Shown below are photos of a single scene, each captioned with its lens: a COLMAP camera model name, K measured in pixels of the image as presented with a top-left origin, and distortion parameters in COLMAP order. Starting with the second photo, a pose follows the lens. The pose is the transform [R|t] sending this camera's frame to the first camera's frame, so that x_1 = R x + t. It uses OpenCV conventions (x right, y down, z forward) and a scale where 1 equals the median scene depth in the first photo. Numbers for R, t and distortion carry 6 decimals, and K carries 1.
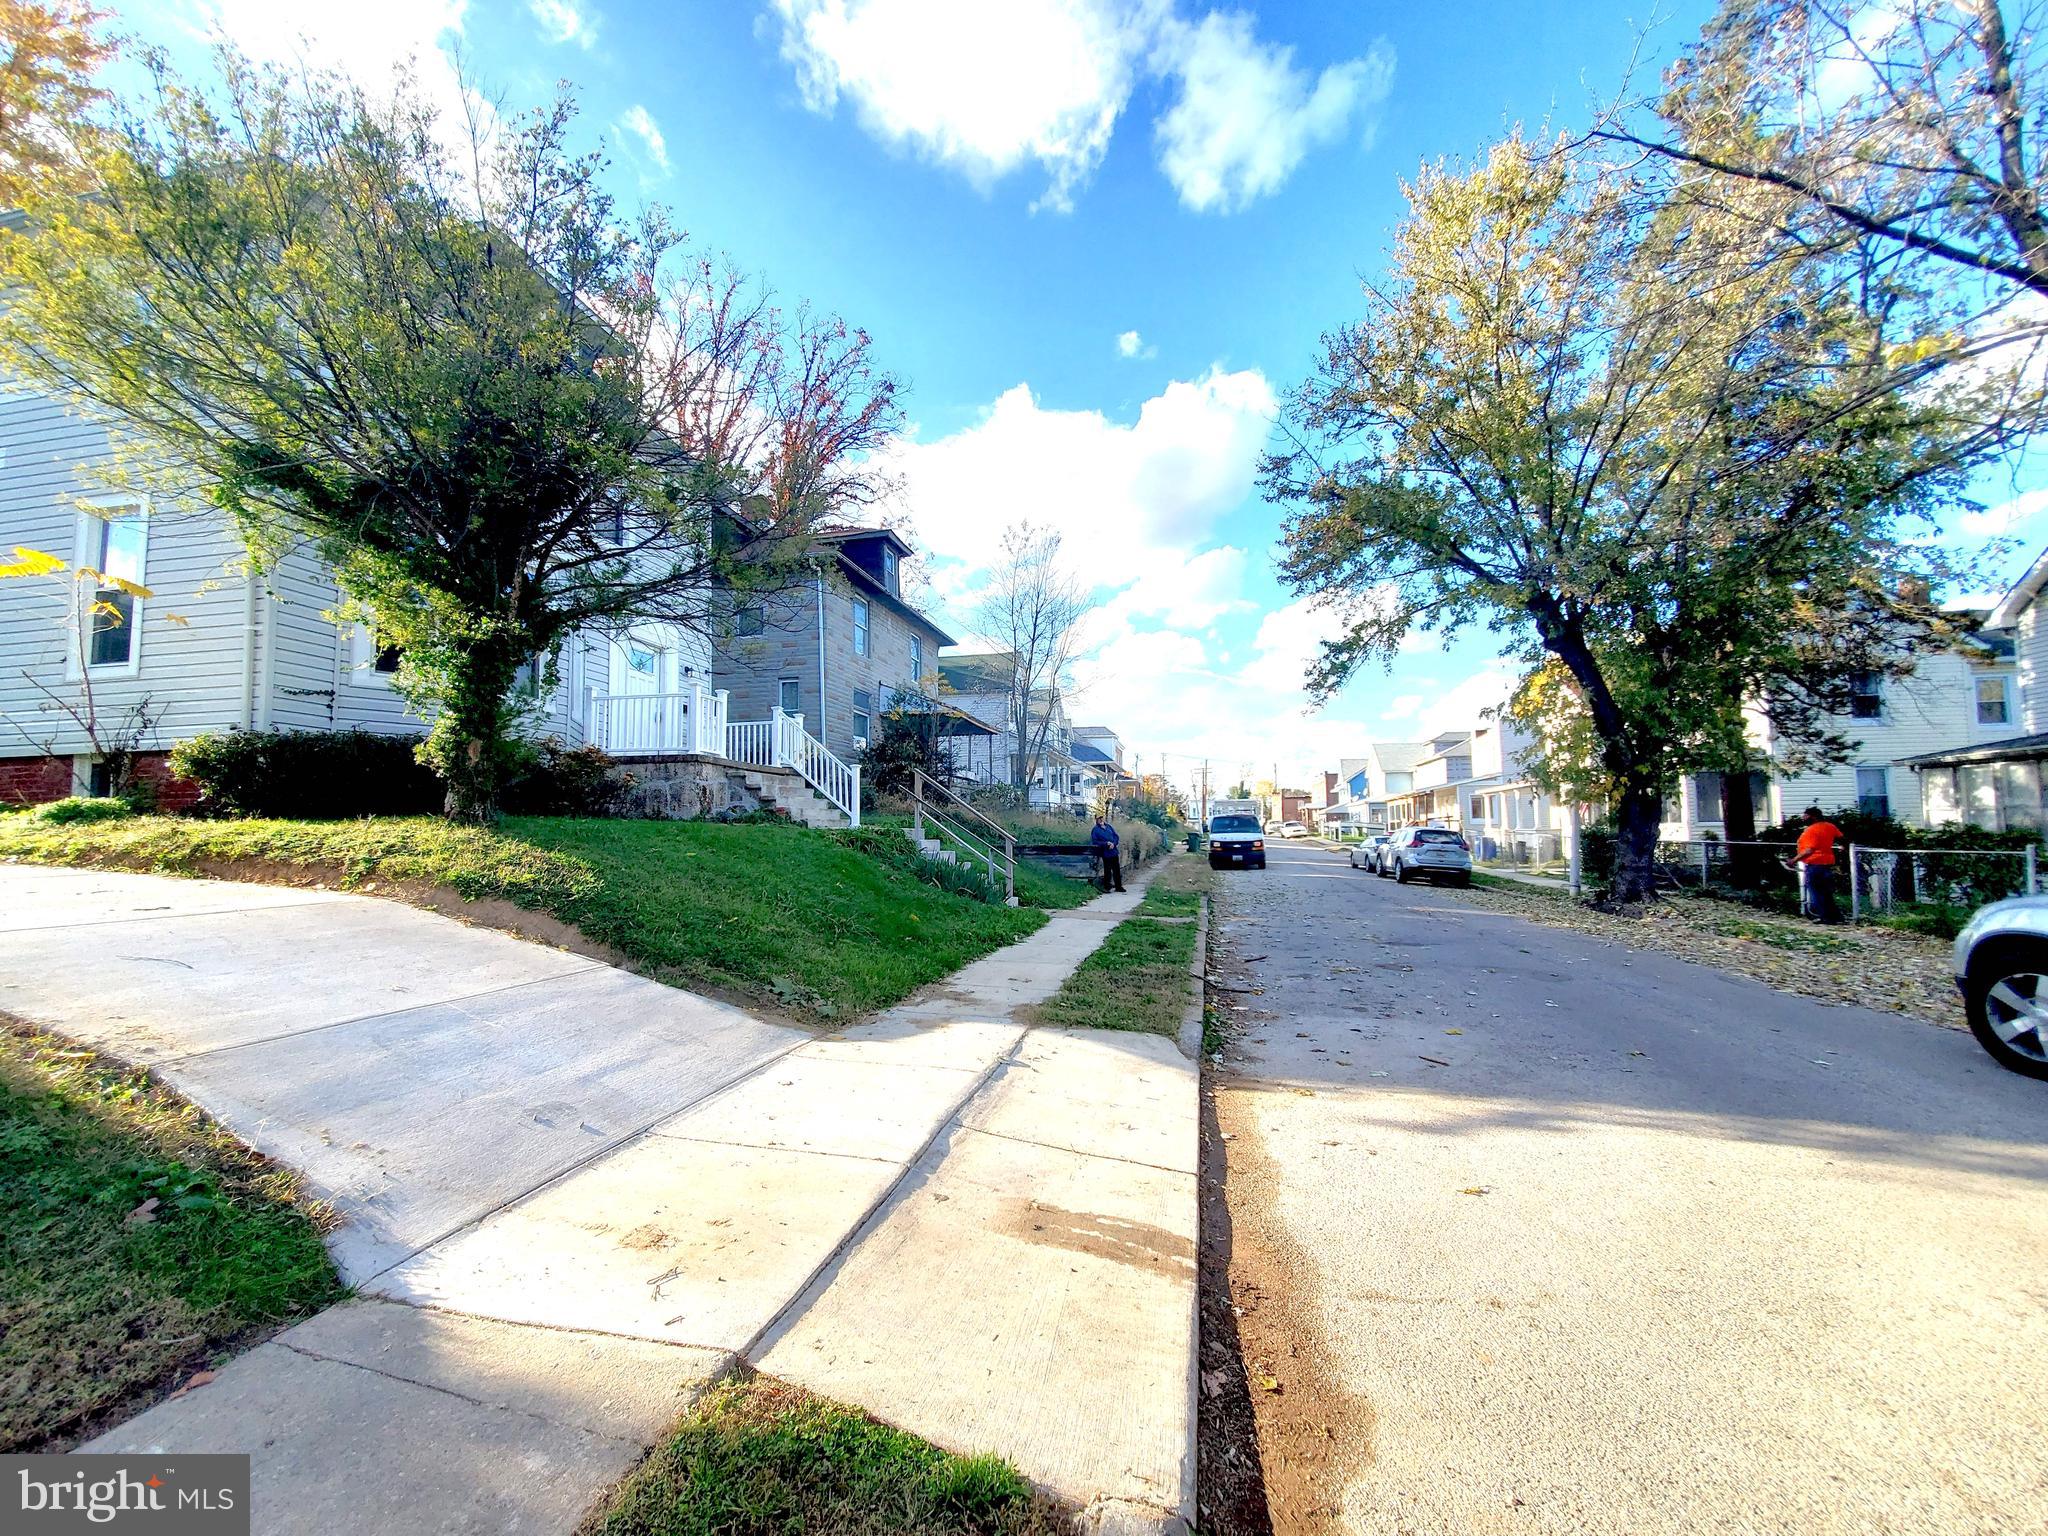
lens RADIAL K [[826.0, 0, 1038.9], [0, 826.0, 779.2], [0, 0, 1]] dist [0.002654, 0.000614]
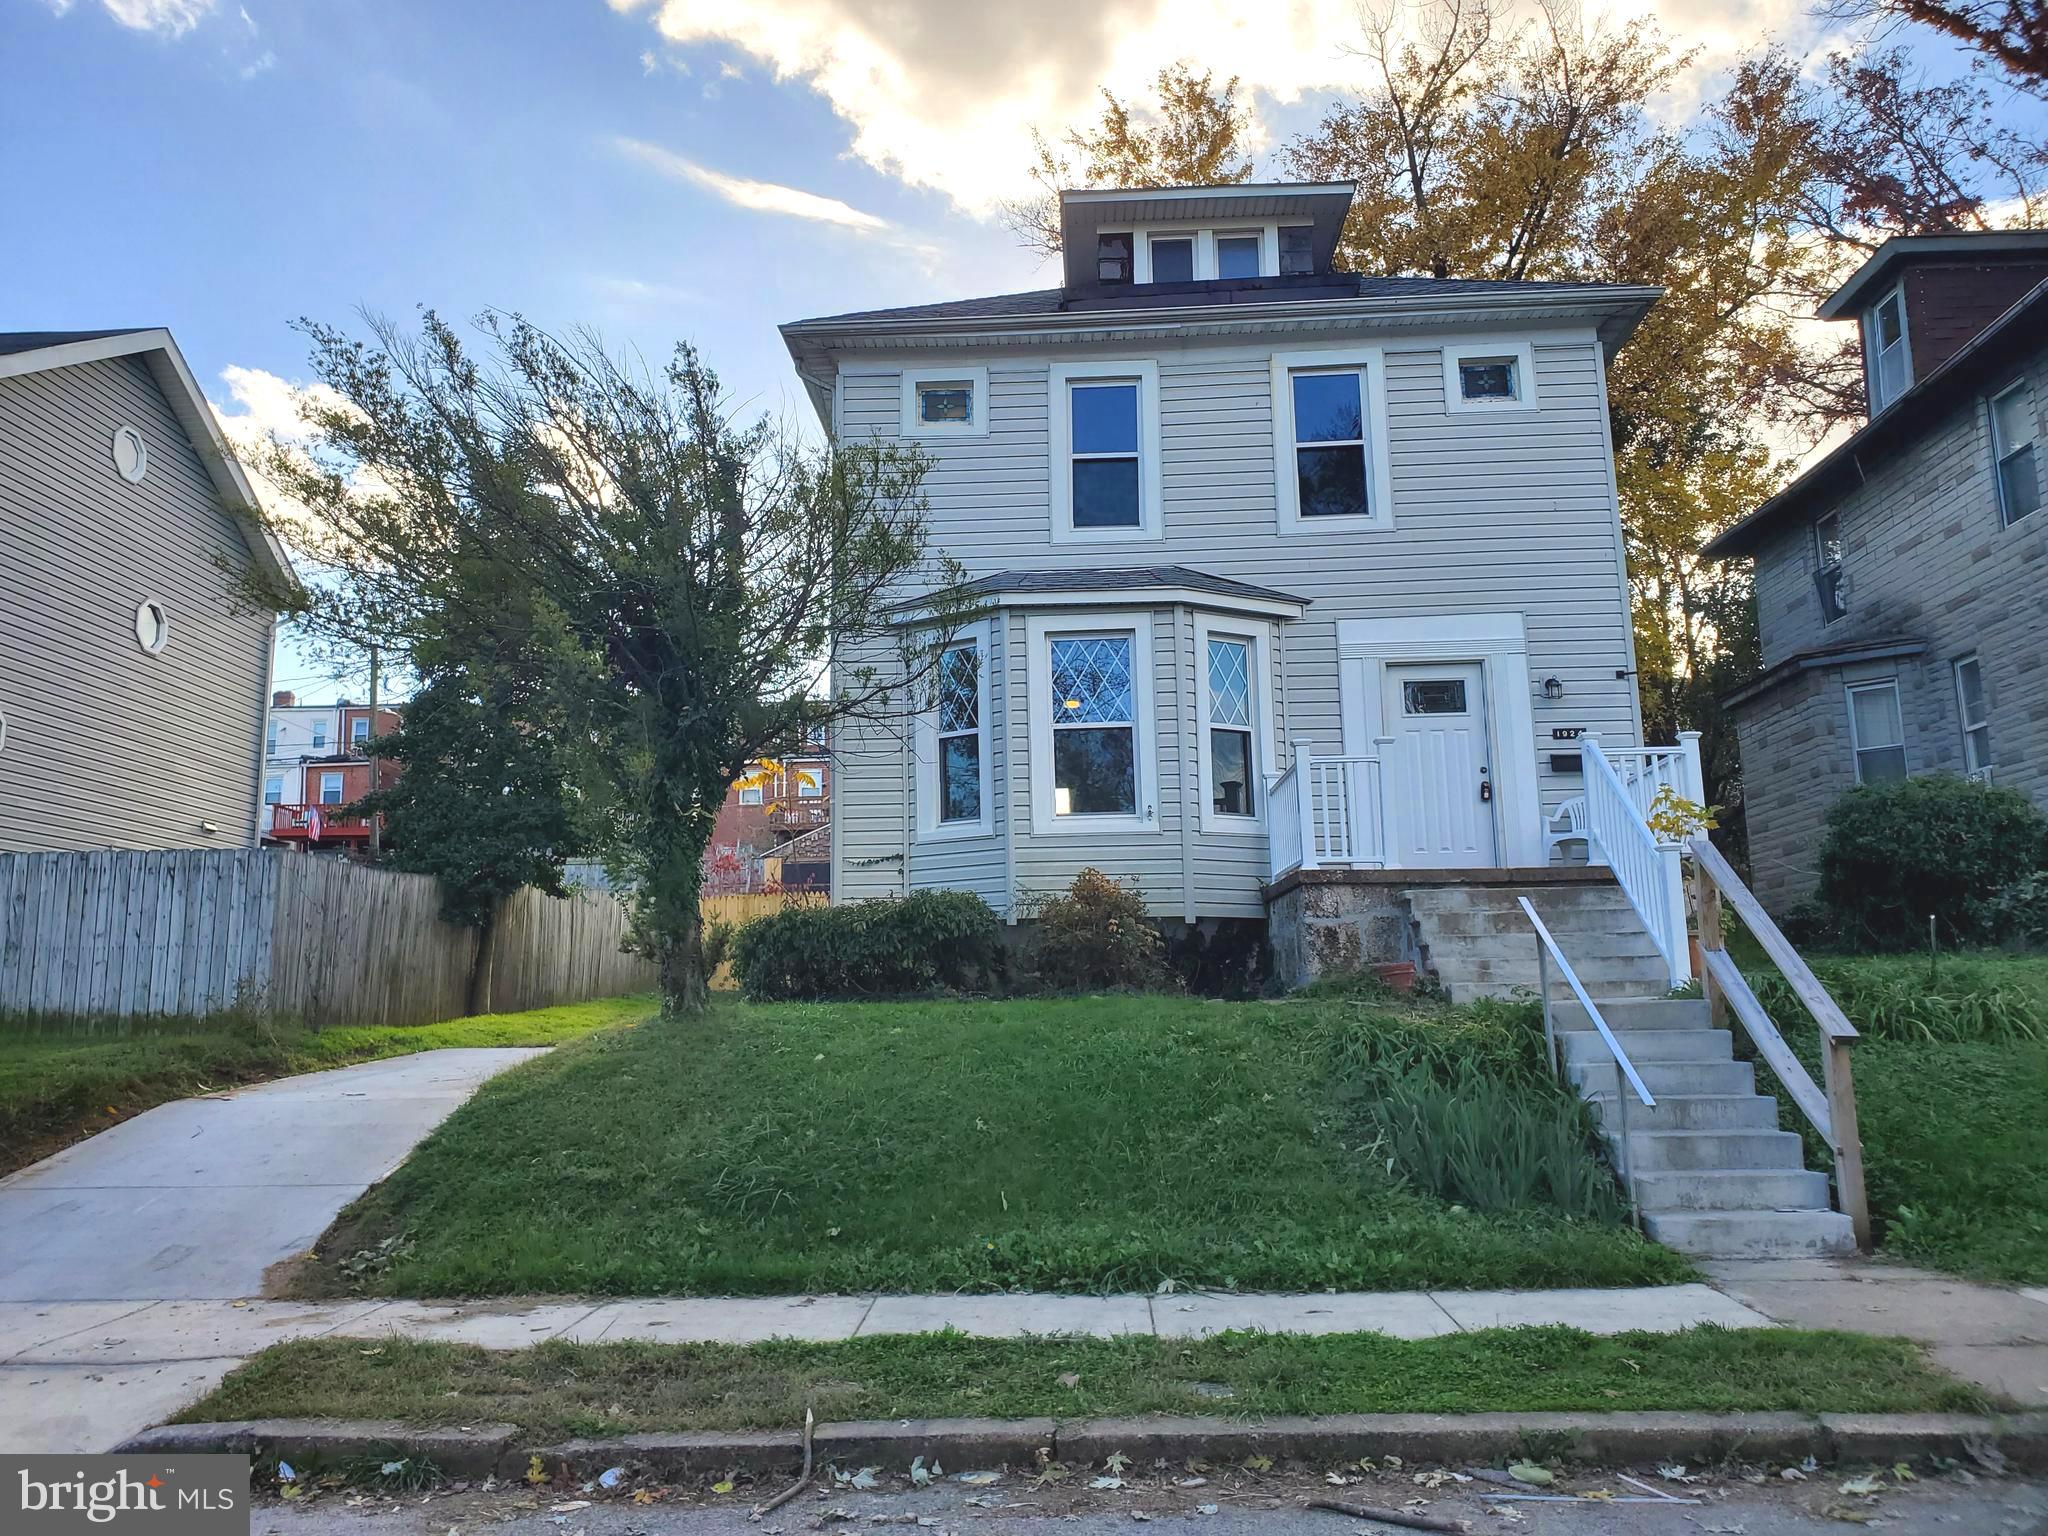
lens RADIAL K [[1638.0, 0, 993.0], [0, 1638.0, 712.4], [0, 0, 1]] dist [0.003036, -0.002928]
pose [[0.126811, -0.181993, -0.975088, 0.632480], [0.080145, 0.981690, -0.172802, 0.037484], [0.988684, -0.056235, 0.139075, 0.652104]]
